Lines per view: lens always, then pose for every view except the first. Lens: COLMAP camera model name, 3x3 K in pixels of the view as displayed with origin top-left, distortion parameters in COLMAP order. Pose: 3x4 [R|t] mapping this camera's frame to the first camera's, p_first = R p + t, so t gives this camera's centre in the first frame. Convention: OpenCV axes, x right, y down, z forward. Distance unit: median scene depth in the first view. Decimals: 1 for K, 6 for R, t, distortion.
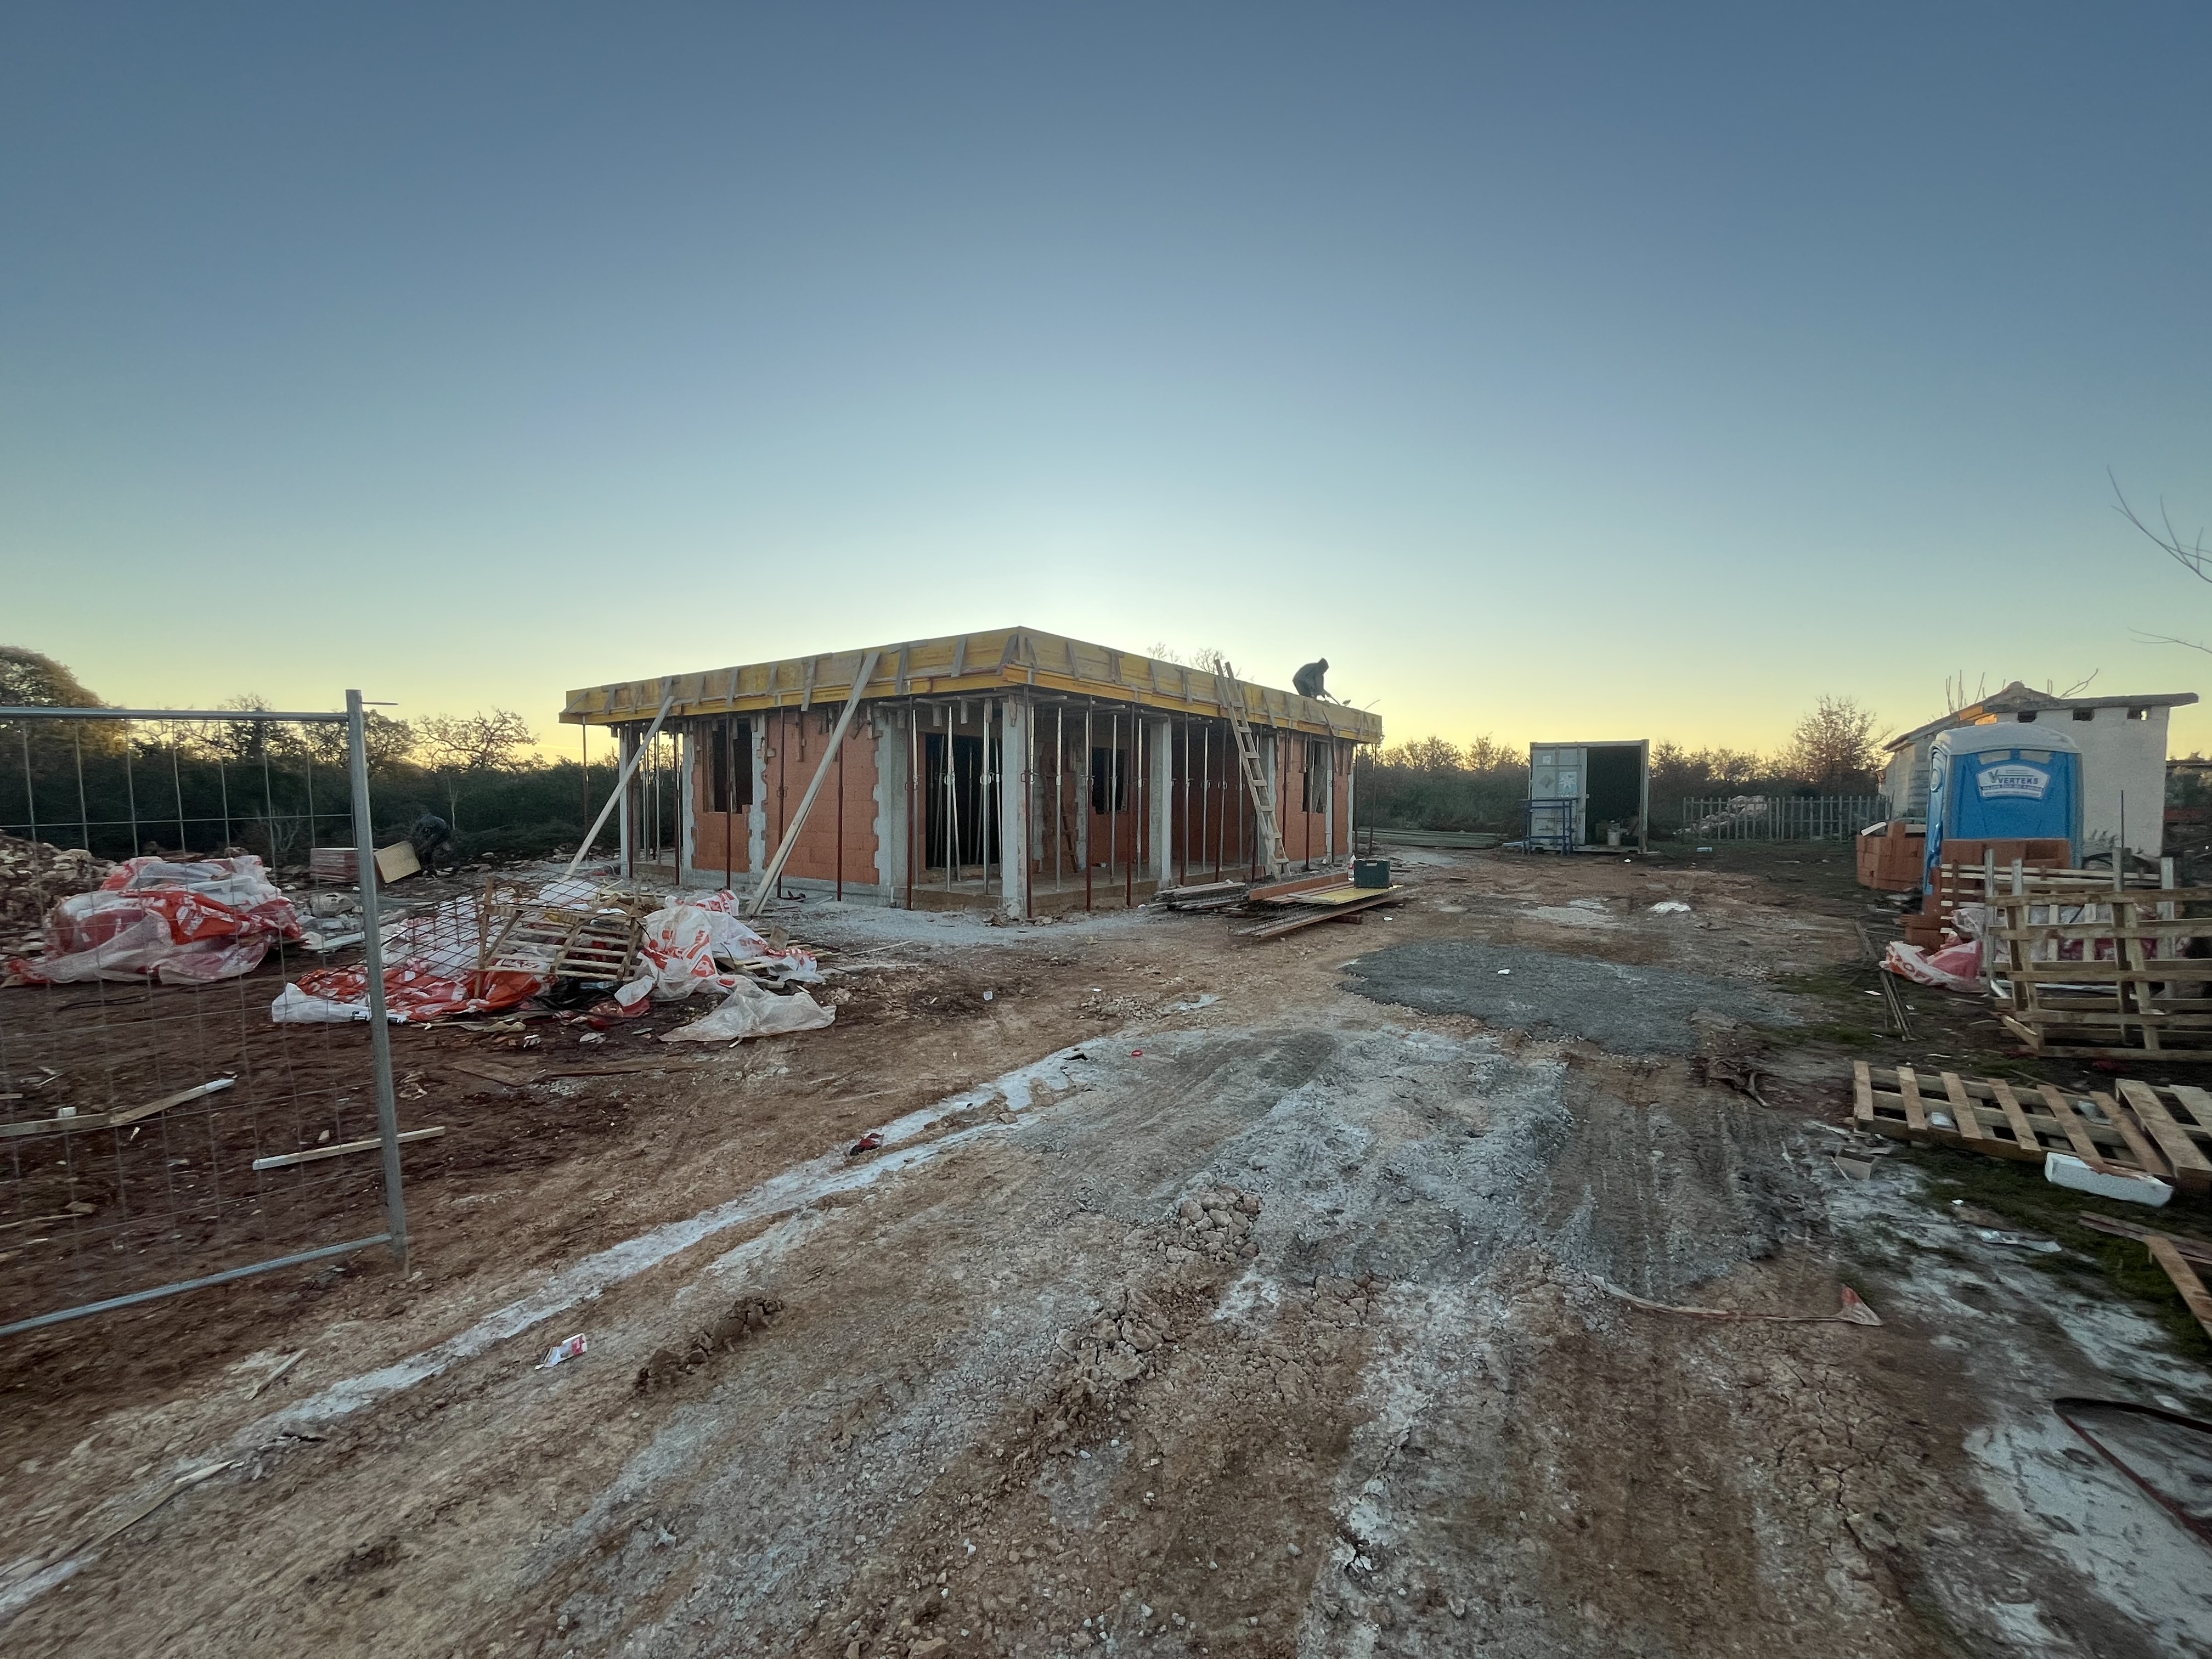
lens RADIAL K [[904.5, 0, 1103.9], [0, 904.5, 845.1], [0, 0, 1]] dist [0.001920, -0.000473]
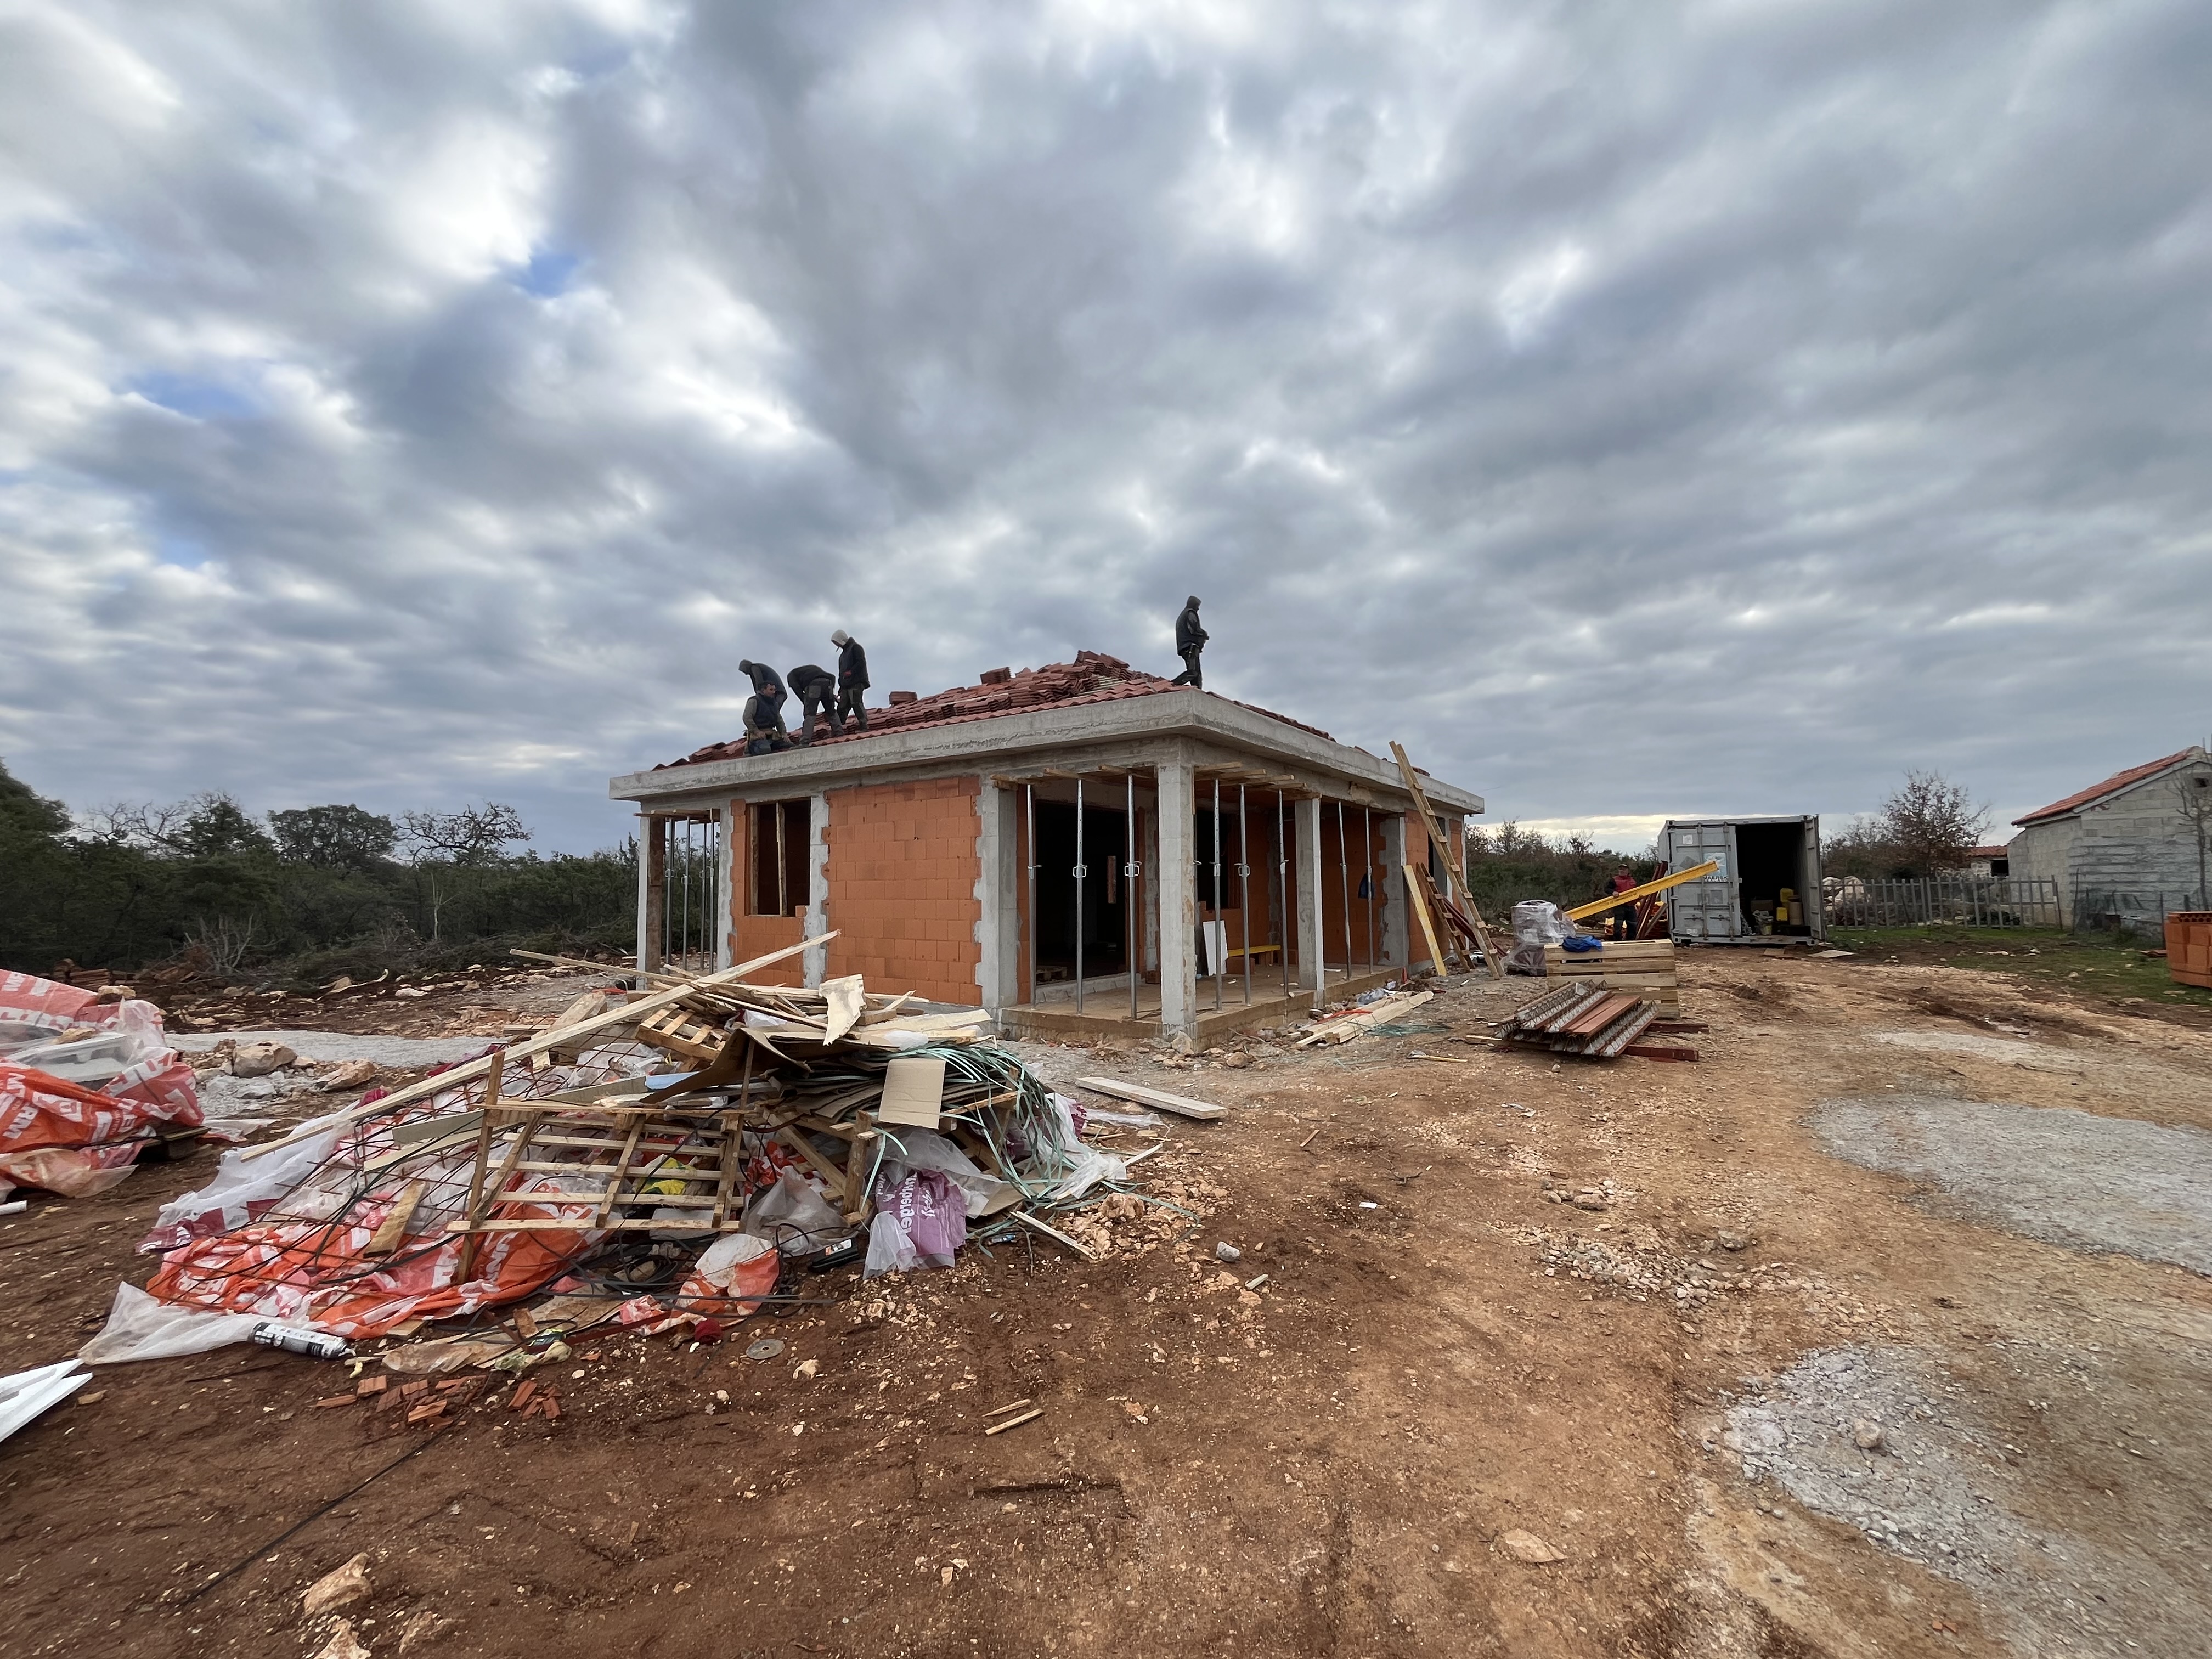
lens RADIAL K [[904.5, 0, 1113.6], [0, 904.5, 833.8], [0, 0, 1]] dist [0.001920, -0.000473]
pose [[0.999655, -0.013029, 0.022798, -0.097695], [0.015476, 0.993734, -0.110697, -0.010627], [-0.021213, 0.111011, 0.993593, 0.128025]]
